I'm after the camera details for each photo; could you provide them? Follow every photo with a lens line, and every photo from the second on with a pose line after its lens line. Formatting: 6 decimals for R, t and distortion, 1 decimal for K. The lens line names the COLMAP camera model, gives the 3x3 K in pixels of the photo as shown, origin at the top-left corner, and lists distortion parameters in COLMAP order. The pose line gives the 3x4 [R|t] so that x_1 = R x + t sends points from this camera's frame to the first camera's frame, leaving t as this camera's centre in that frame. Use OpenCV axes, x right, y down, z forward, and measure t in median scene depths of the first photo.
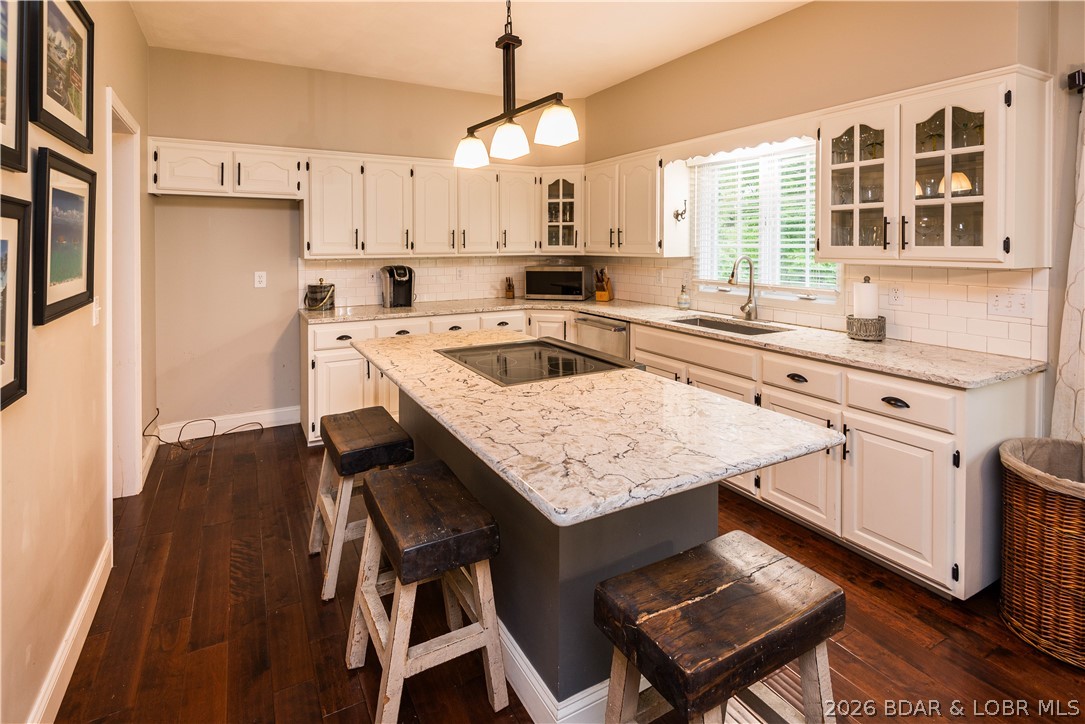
lens RADIAL K [[522.5, 0, 503.4], [0, 522.5, 248.8], [0, 0, 1]] dist [0.012451, -0.008829]
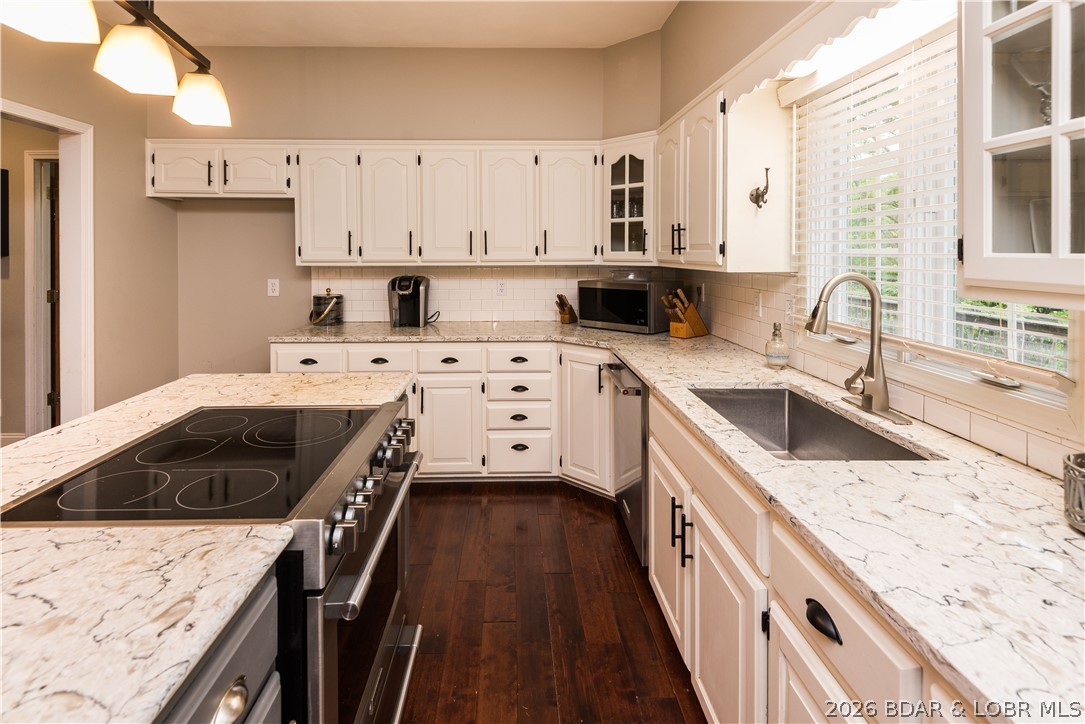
lens RADIAL K [[524.9, 0, 518.2], [0, 524.9, 256.6], [0, 0, 1]] dist [0.018759, -0.002675]
pose [[0.895896, 0.006698, -0.444213, 0.321830], [-0.005431, 0.999977, 0.004126, -0.001902], [0.444230, -0.001284, 0.895912, 0.351772]]
